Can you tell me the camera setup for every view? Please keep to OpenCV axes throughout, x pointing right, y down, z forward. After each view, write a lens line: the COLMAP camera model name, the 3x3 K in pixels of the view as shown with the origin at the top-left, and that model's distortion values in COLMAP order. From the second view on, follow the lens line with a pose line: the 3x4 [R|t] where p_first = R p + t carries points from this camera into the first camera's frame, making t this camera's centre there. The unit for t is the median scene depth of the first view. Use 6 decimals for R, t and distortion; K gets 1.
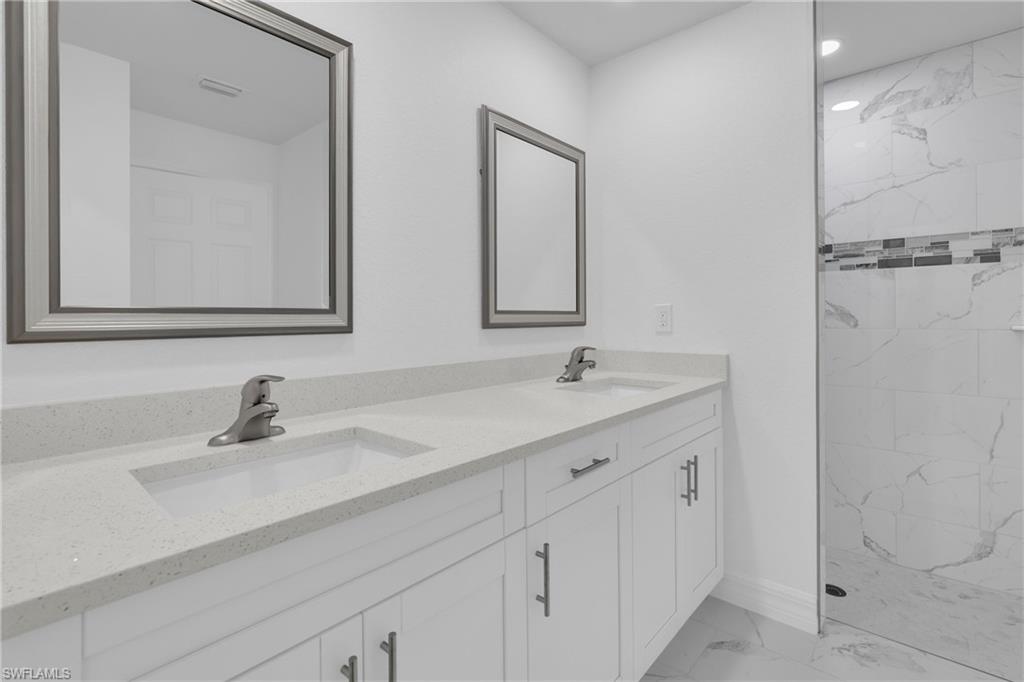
lens RADIAL K [[480.7, 0, 515.4], [0, 480.7, 317.3], [0, 0, 1]] dist [0.002646, 0.000100]
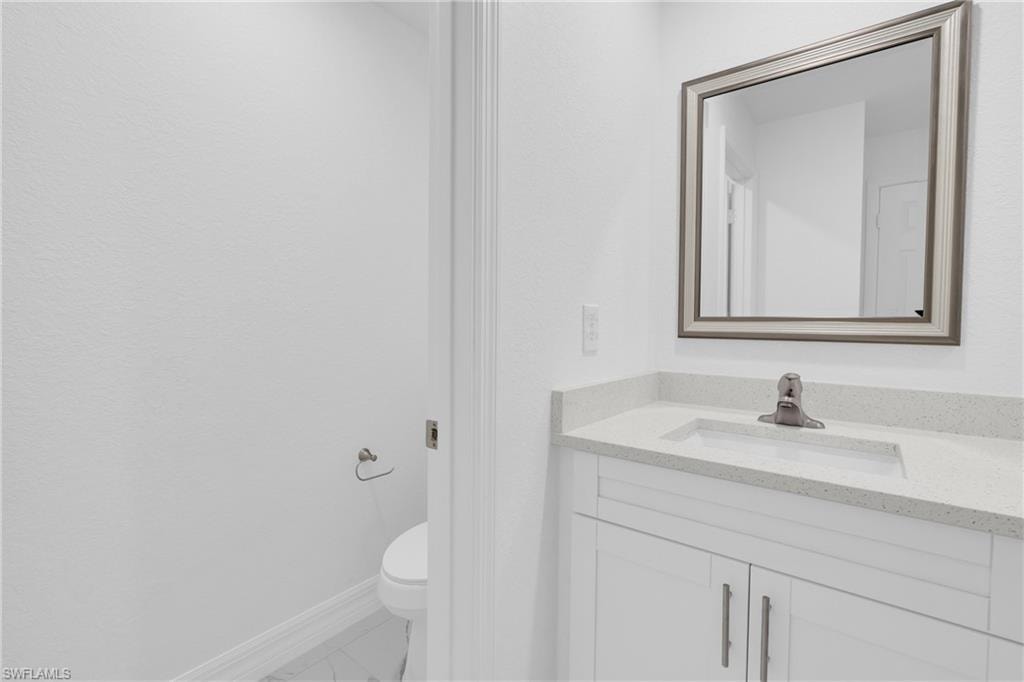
lens RADIAL K [[464.7, 0, 512.0], [0, 464.7, 341.0], [0, 0, 1]] dist [-0.000467, -0.000094]
pose [[0.067340, 0.046833, -0.996630, 0.578634], [-0.013031, 0.998854, 0.046057, -0.004081], [0.997645, 0.009885, 0.067873, 0.218884]]
